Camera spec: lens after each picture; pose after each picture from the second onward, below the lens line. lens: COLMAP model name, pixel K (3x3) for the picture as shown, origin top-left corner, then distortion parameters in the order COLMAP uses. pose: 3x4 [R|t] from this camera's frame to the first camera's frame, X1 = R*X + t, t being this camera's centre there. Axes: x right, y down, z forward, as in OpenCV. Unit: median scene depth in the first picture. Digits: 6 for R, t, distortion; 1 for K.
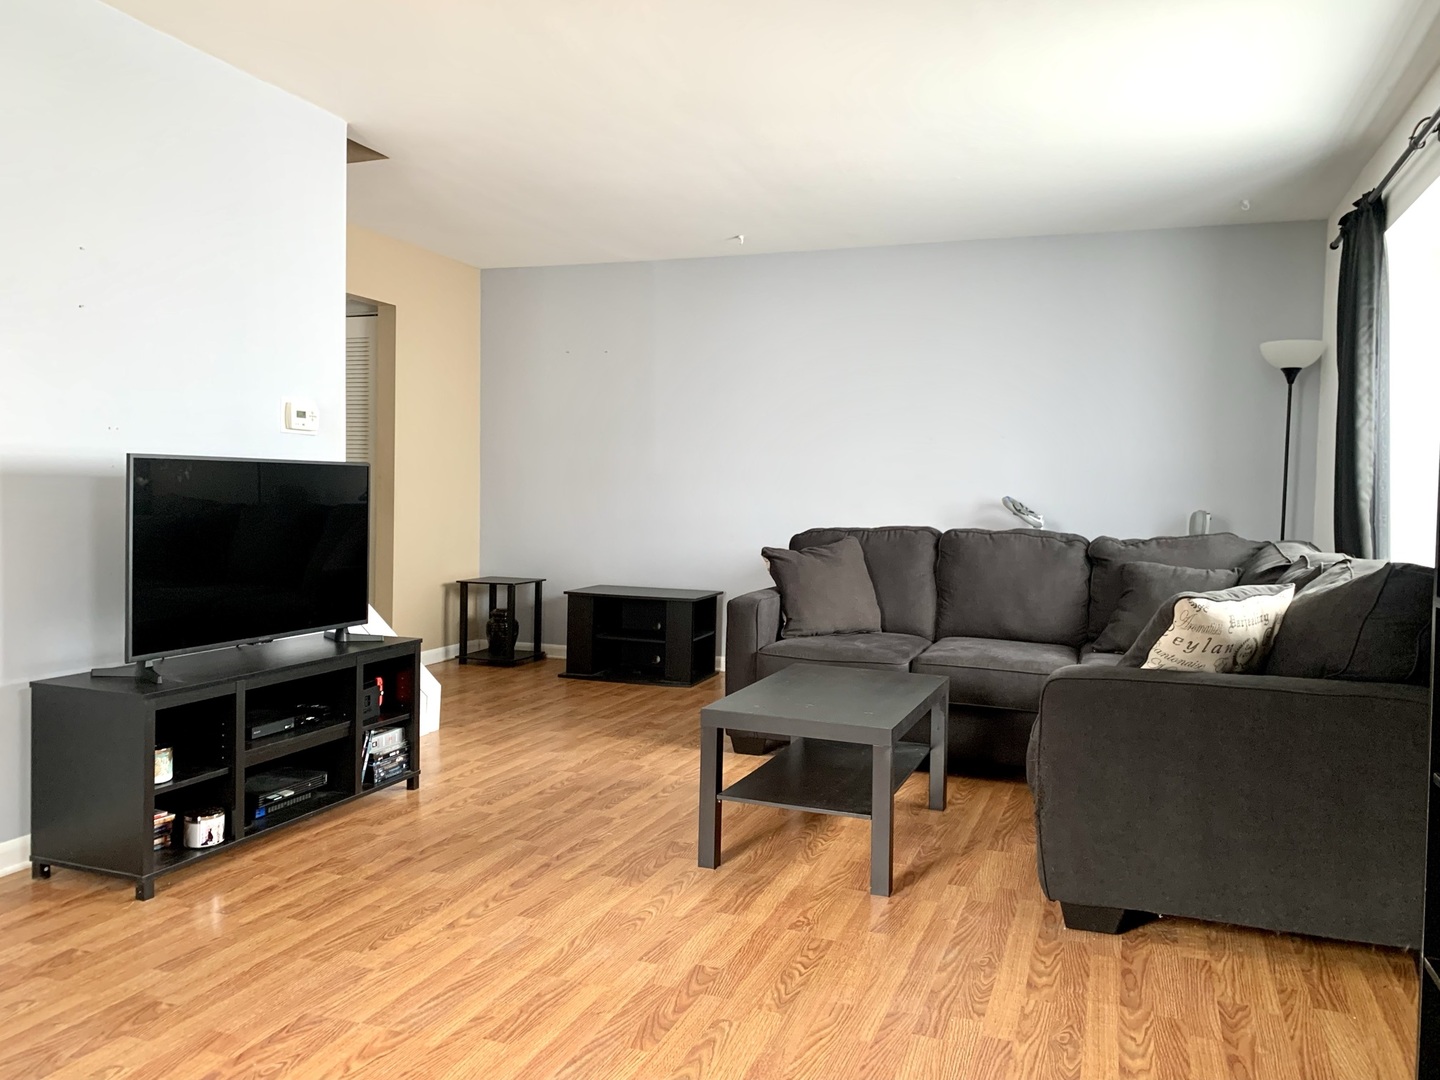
lens RADIAL K [[1102.9, 0, 731.5], [0, 1102.9, 535.2], [0, 0, 1]] dist [0.047490, -0.008815]
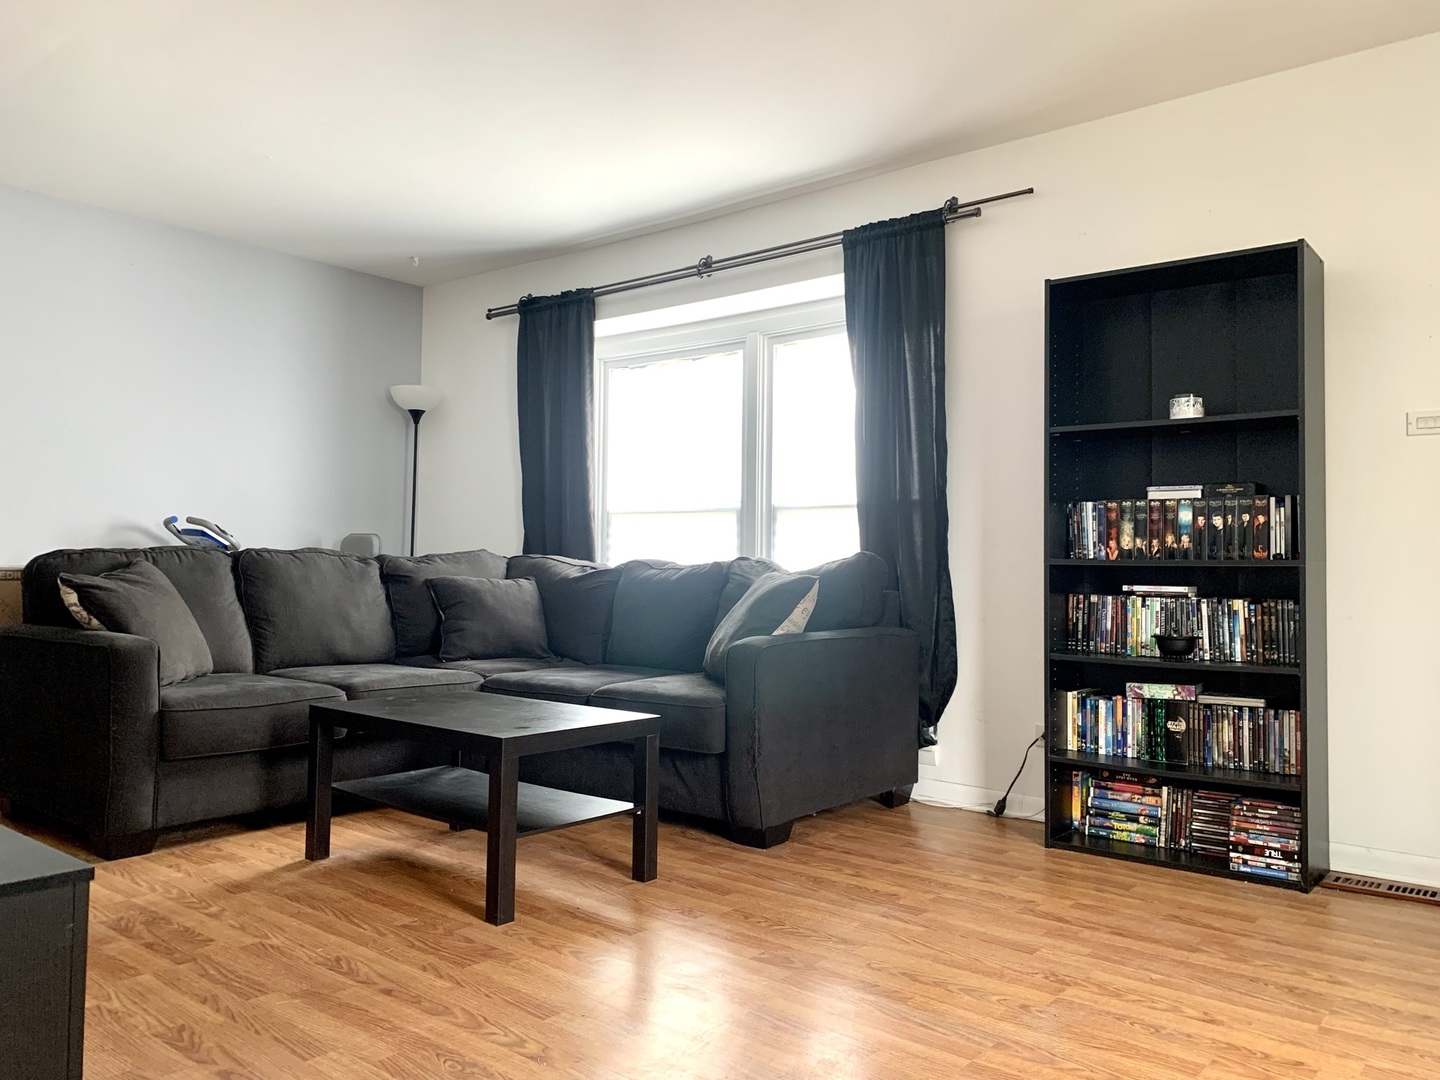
lens RADIAL K [[1102.9, 0, 731.7], [0, 1102.9, 540.2], [0, 0, 1]] dist [0.047490, -0.008815]
pose [[0.340633, 0.005537, 0.940180, -0.769763], [0.035381, 0.999199, -0.018704, 0.027341], [-0.939530, 0.039636, 0.340164, 0.531949]]
